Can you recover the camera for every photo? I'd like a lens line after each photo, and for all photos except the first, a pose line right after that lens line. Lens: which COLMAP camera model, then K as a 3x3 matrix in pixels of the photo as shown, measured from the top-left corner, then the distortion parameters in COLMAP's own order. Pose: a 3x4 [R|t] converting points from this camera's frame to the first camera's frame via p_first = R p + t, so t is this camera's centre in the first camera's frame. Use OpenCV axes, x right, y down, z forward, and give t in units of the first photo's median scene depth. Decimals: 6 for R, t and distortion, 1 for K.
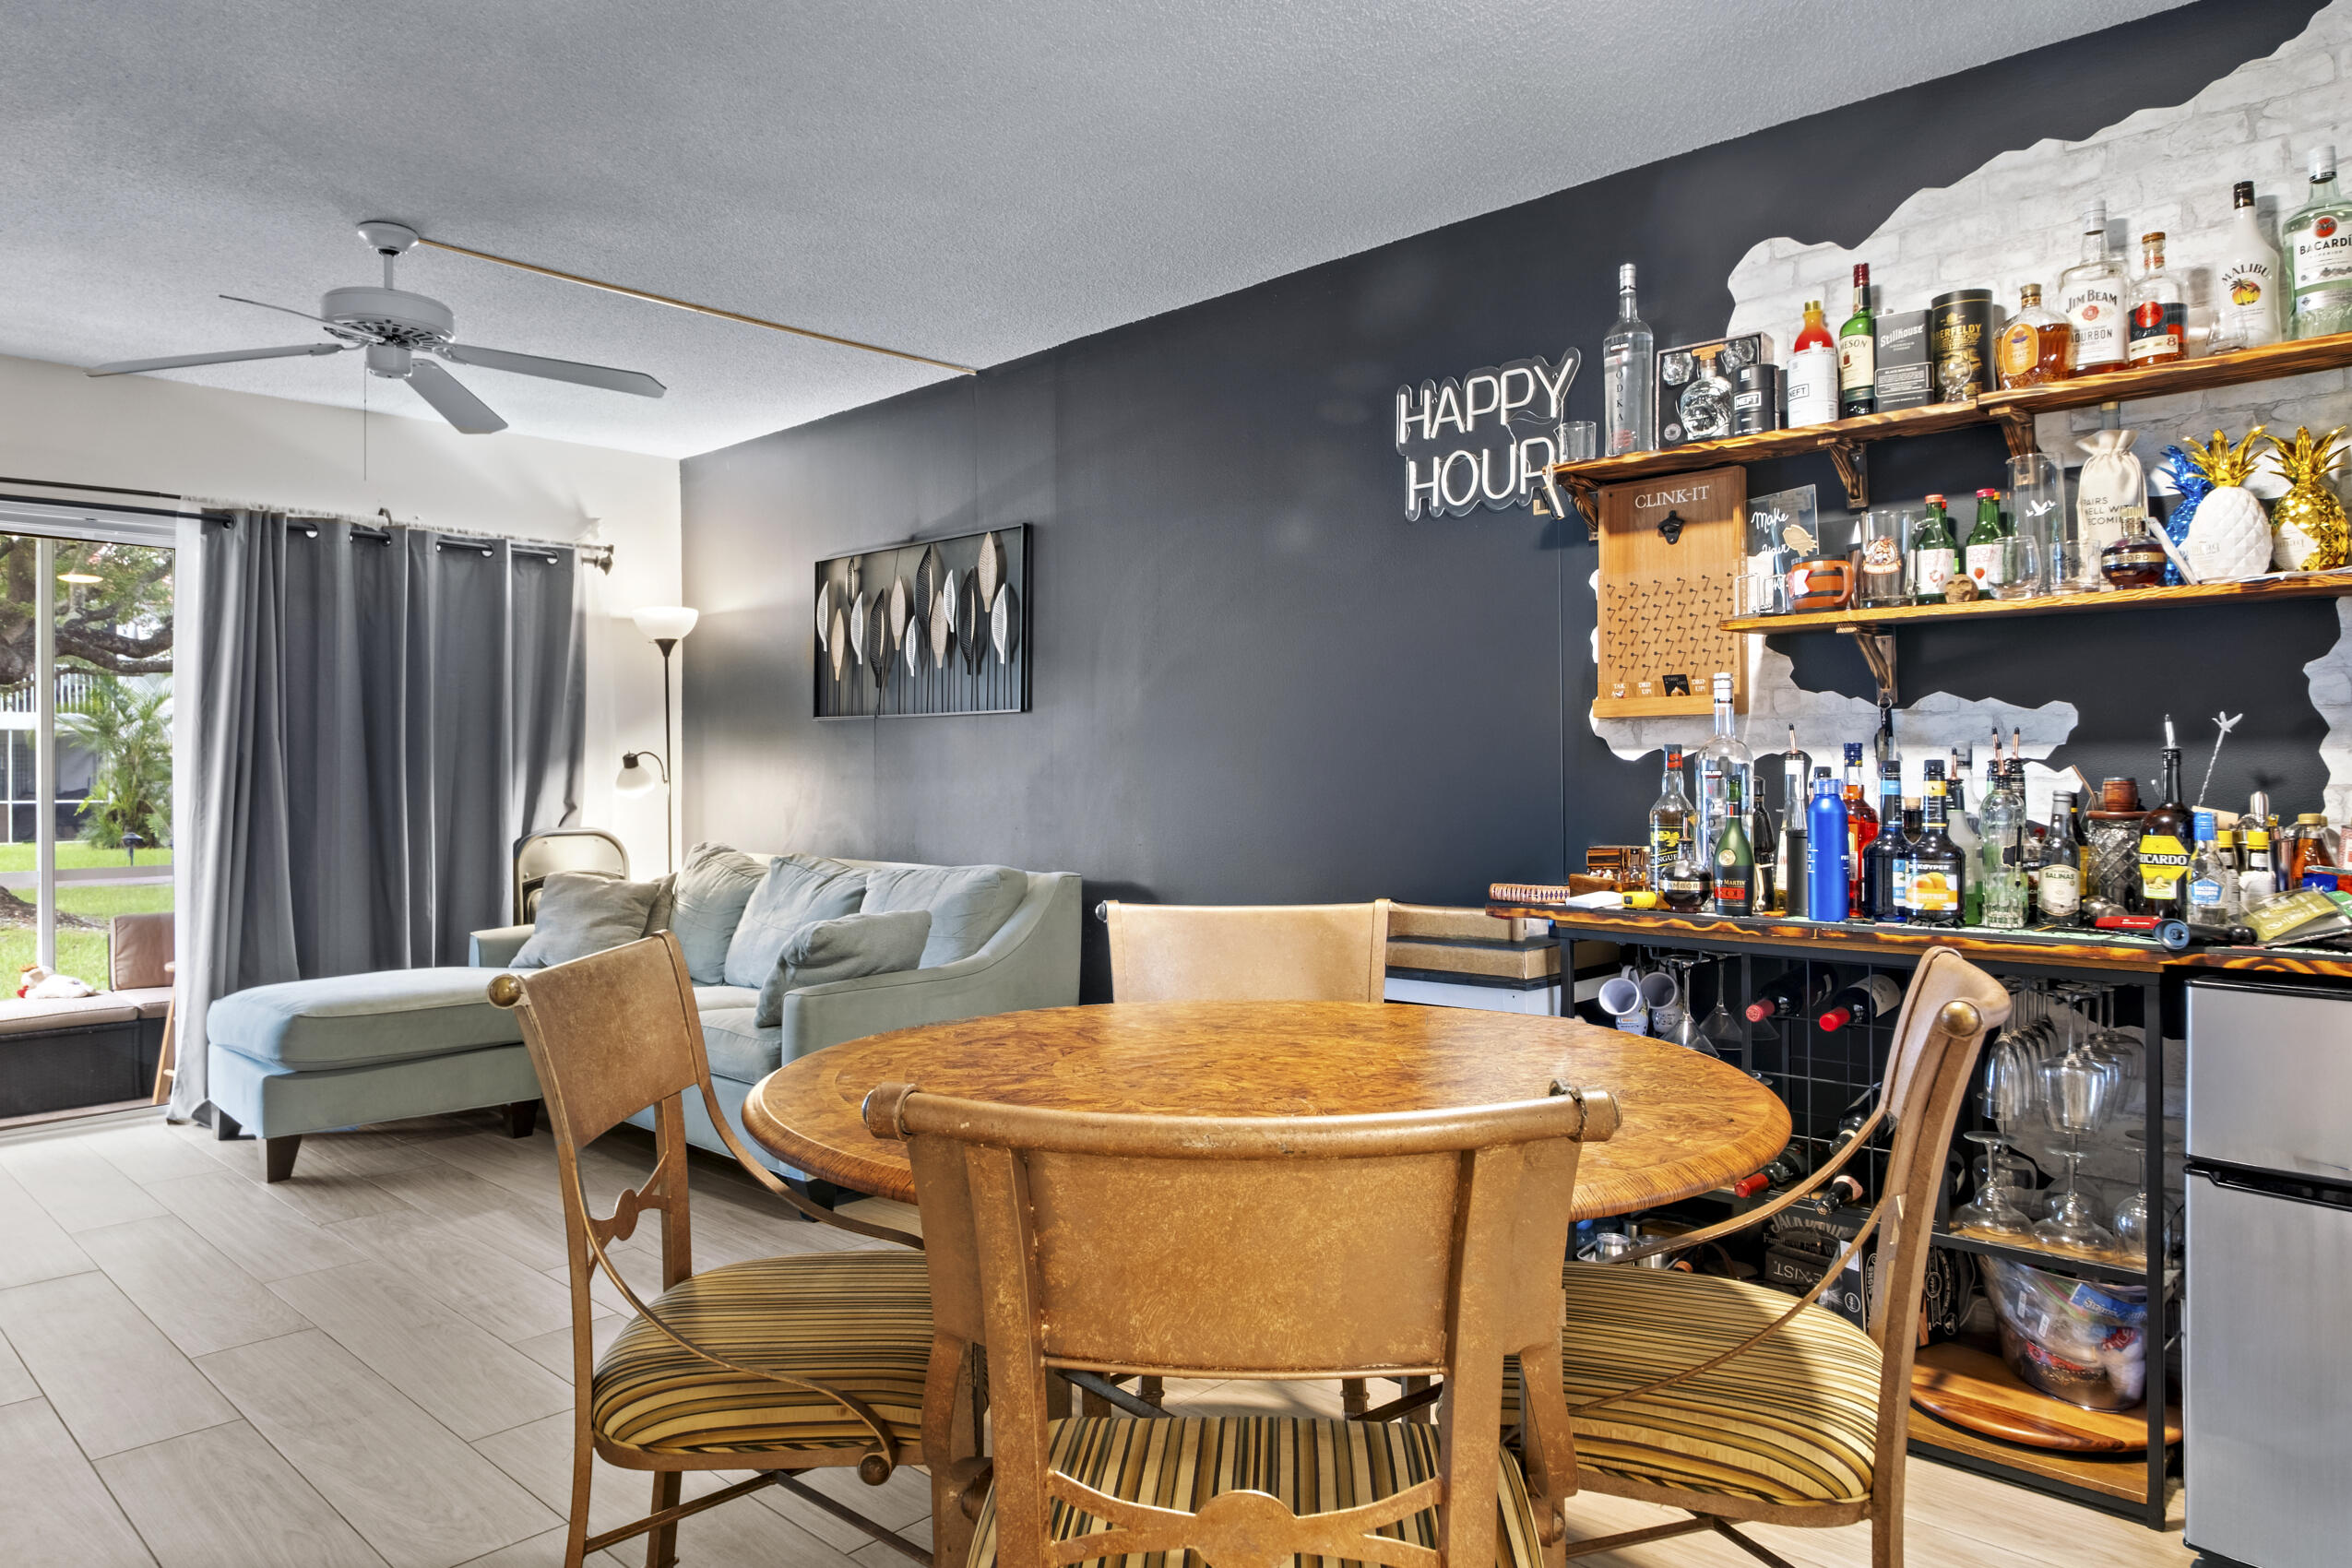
lens RADIAL K [[1447.7, 0, 1175.7], [0, 1447.7, 766.6], [0, 0, 1]] dist [0.002331, -0.011568]
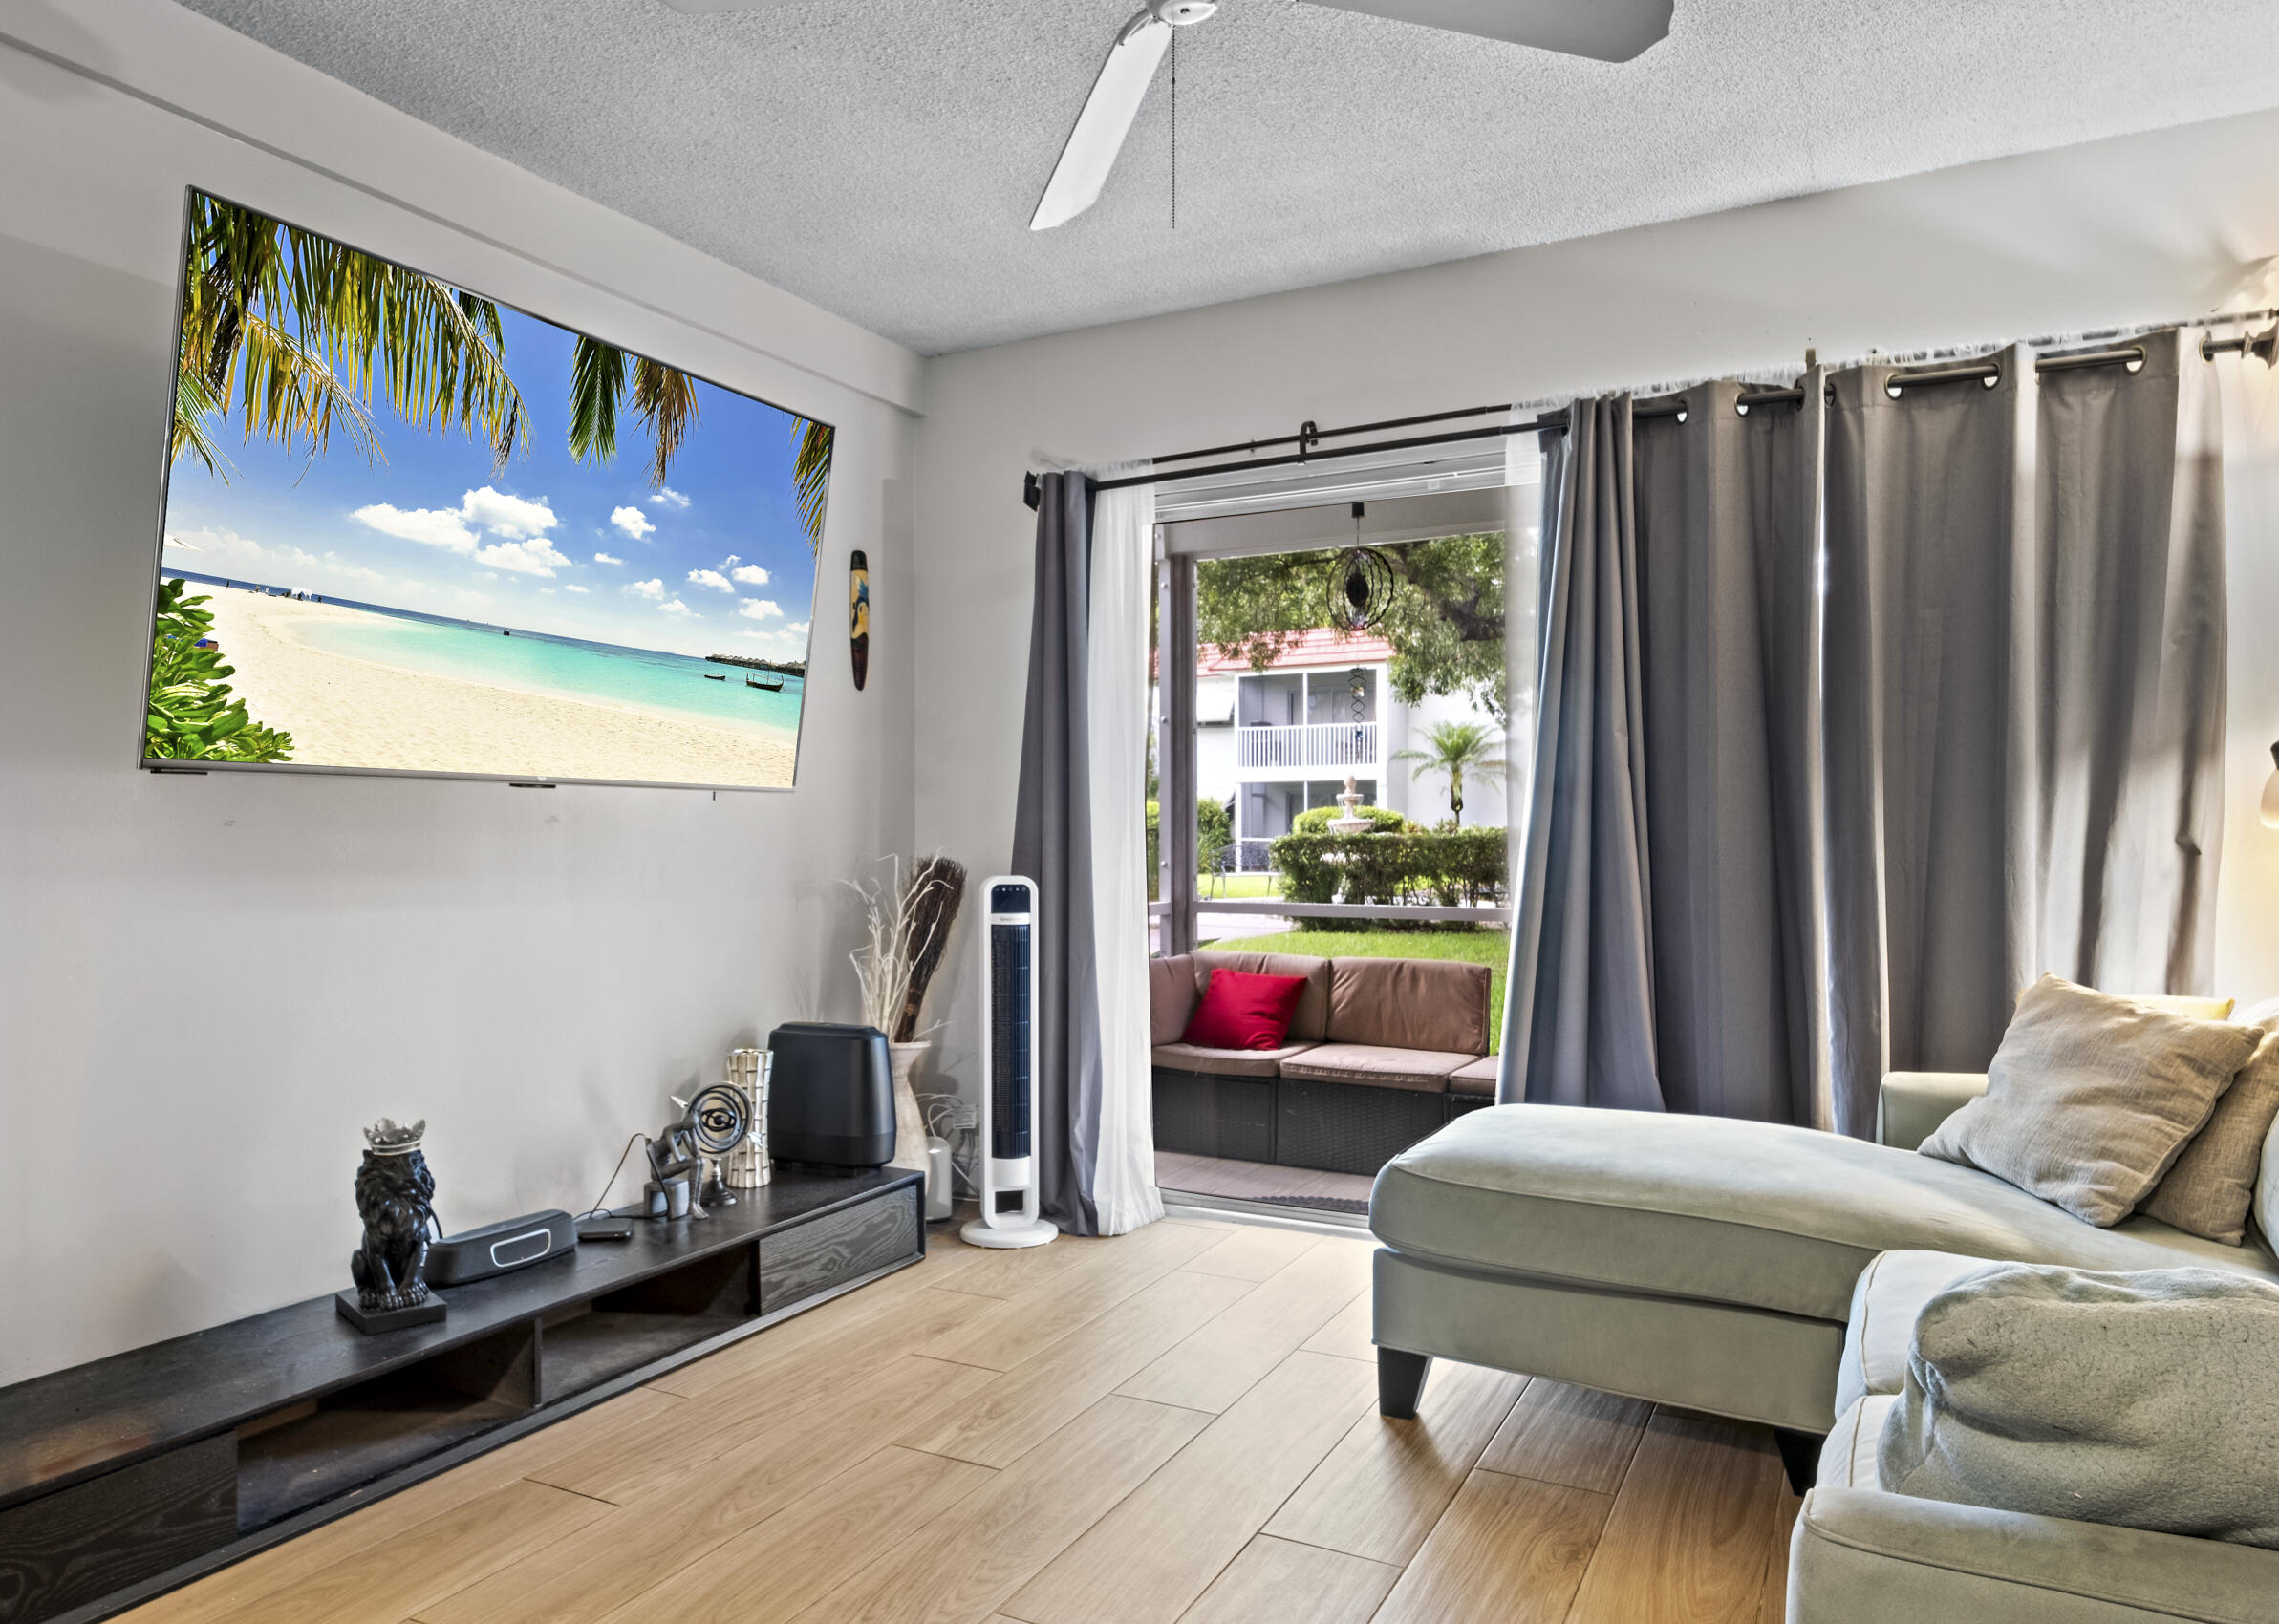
lens RADIAL K [[1505.8, 0, 1055.0], [0, 1505.8, 837.8], [0, 0, 1]] dist [-0.001061, -0.009171]
pose [[0.243773, 0.014625, -0.969722, -0.011218], [0.004977, 0.999854, 0.016331, 0.014816], [0.969820, -0.008807, 0.243665, 0.557608]]
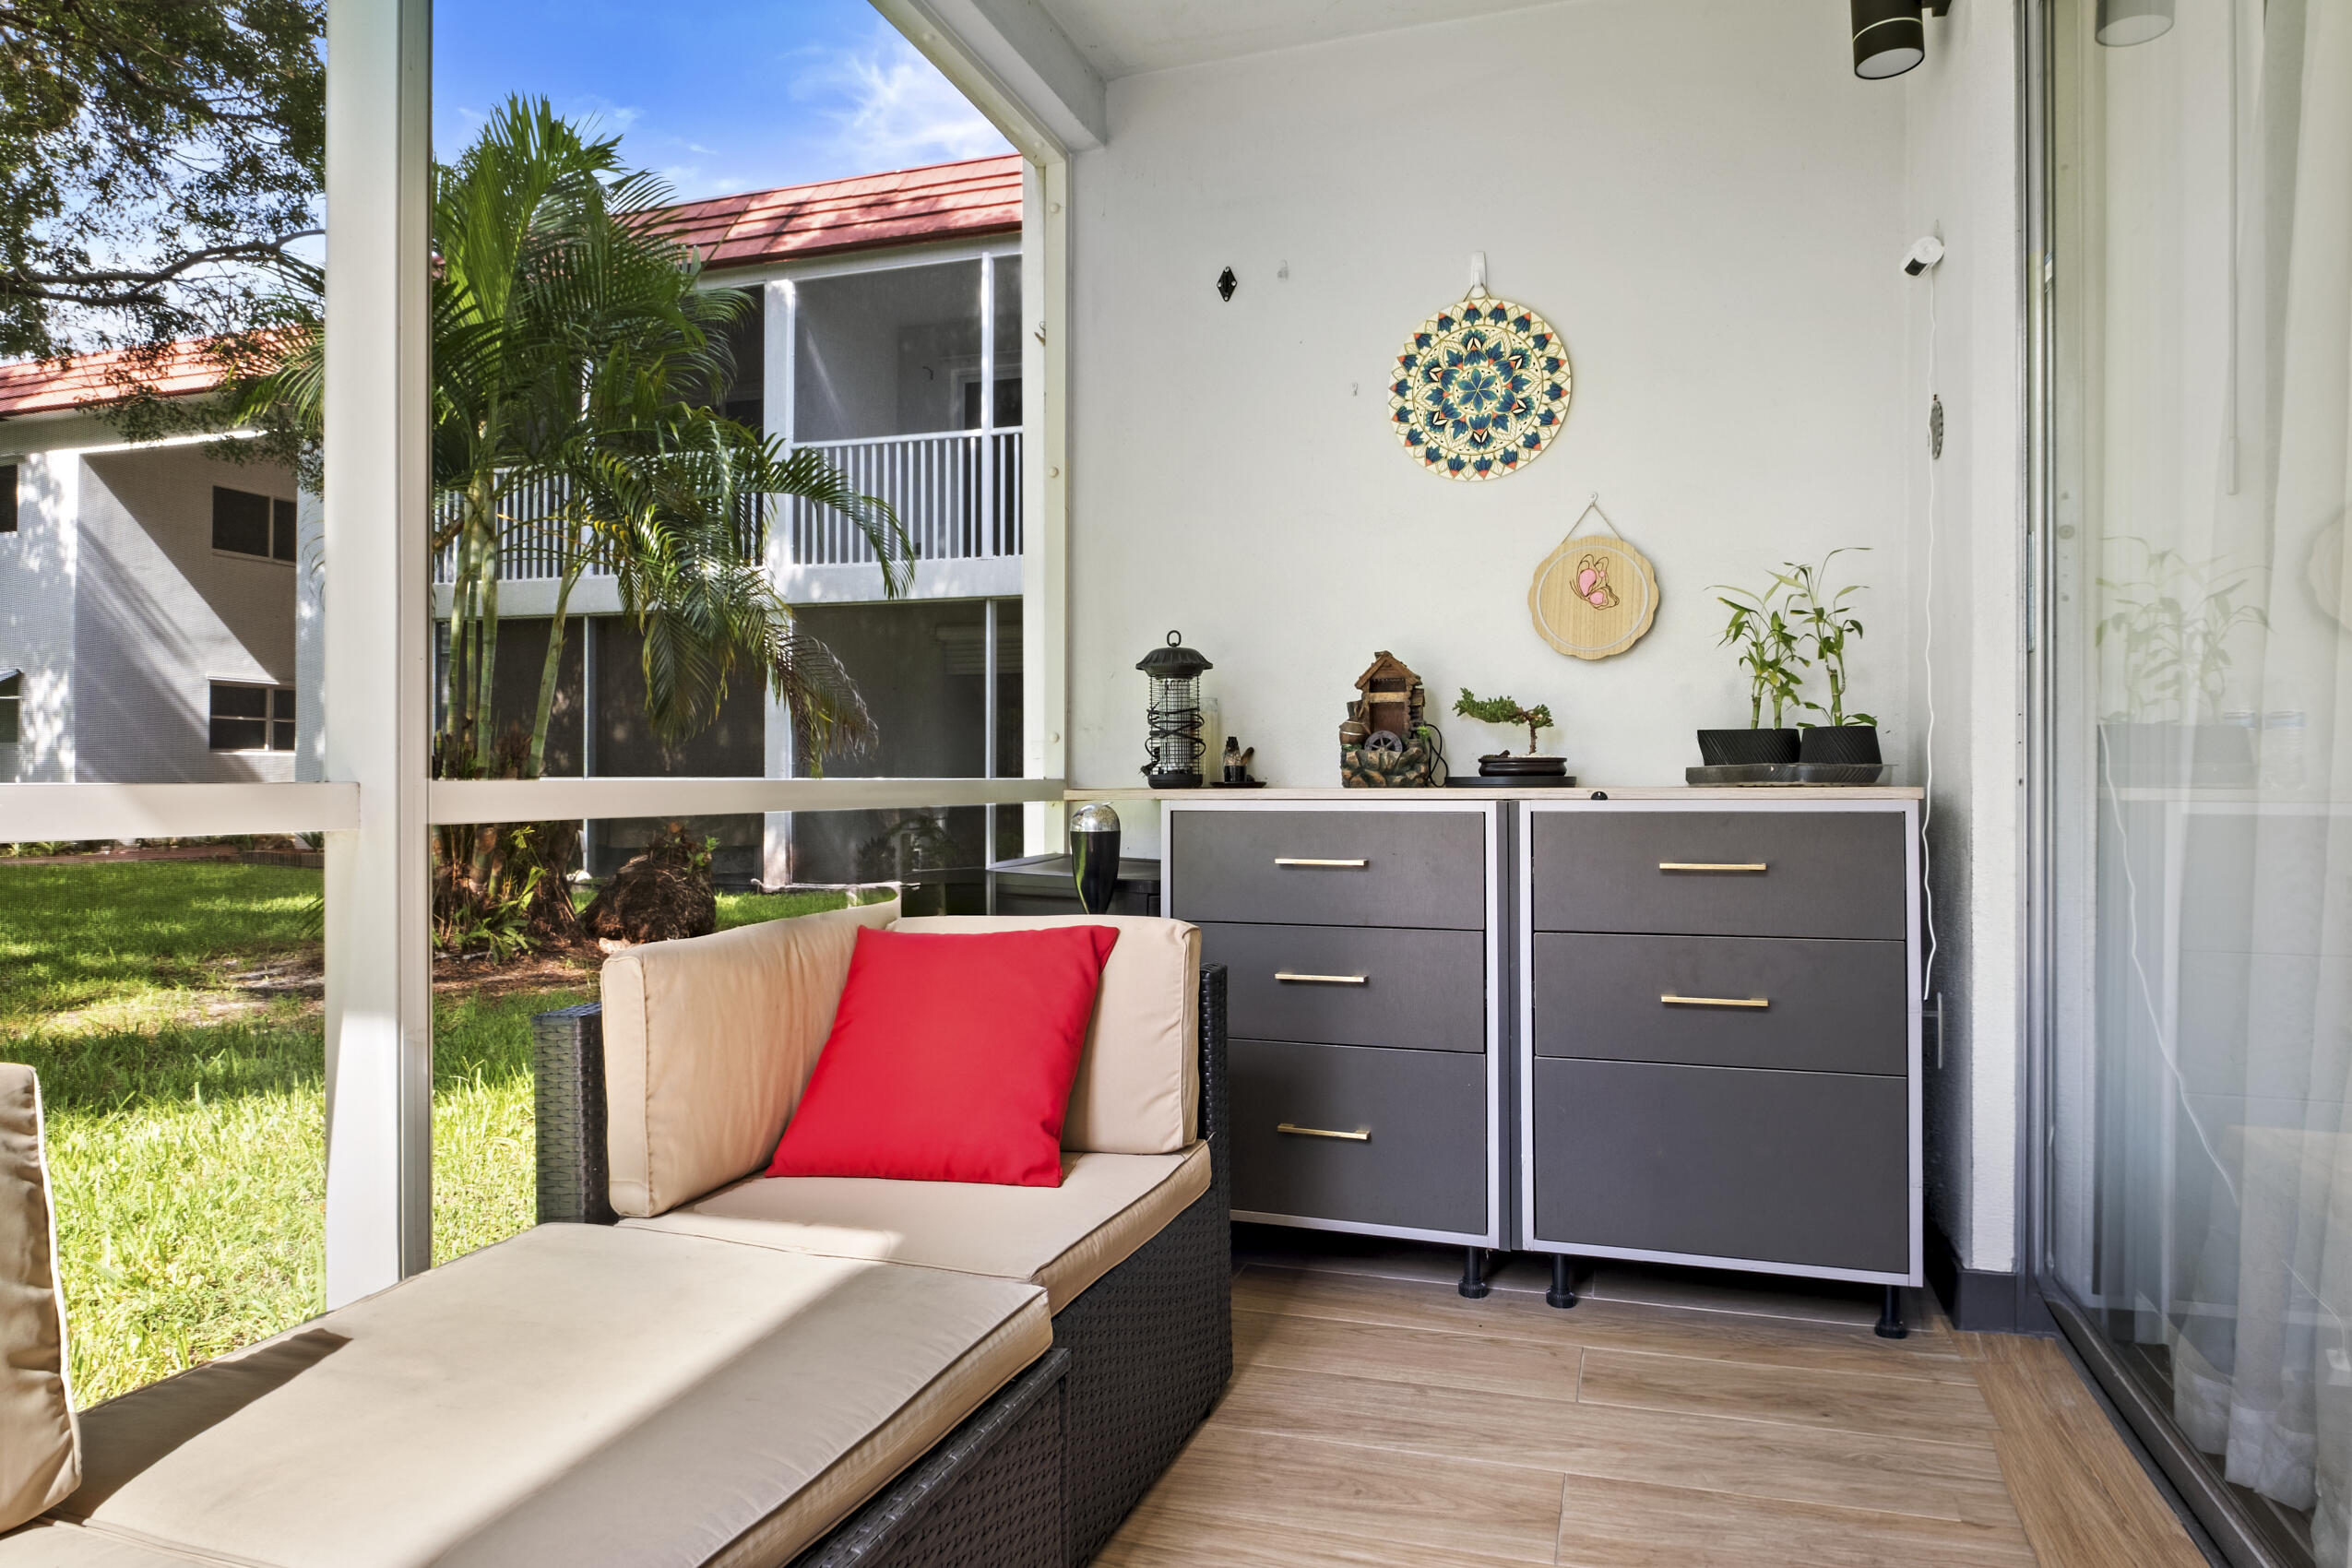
lens RADIAL K [[1447.7, 0, 1159.2], [0, 1447.7, 771.6], [0, 0, 1]] dist [0.002331, -0.011568]
pose [[0.904352, 0.009619, 0.426678, -0.928657], [-0.009015, 0.999953, -0.003436, 0.084270], [-0.426691, -0.000739, 0.904397, 0.864905]]
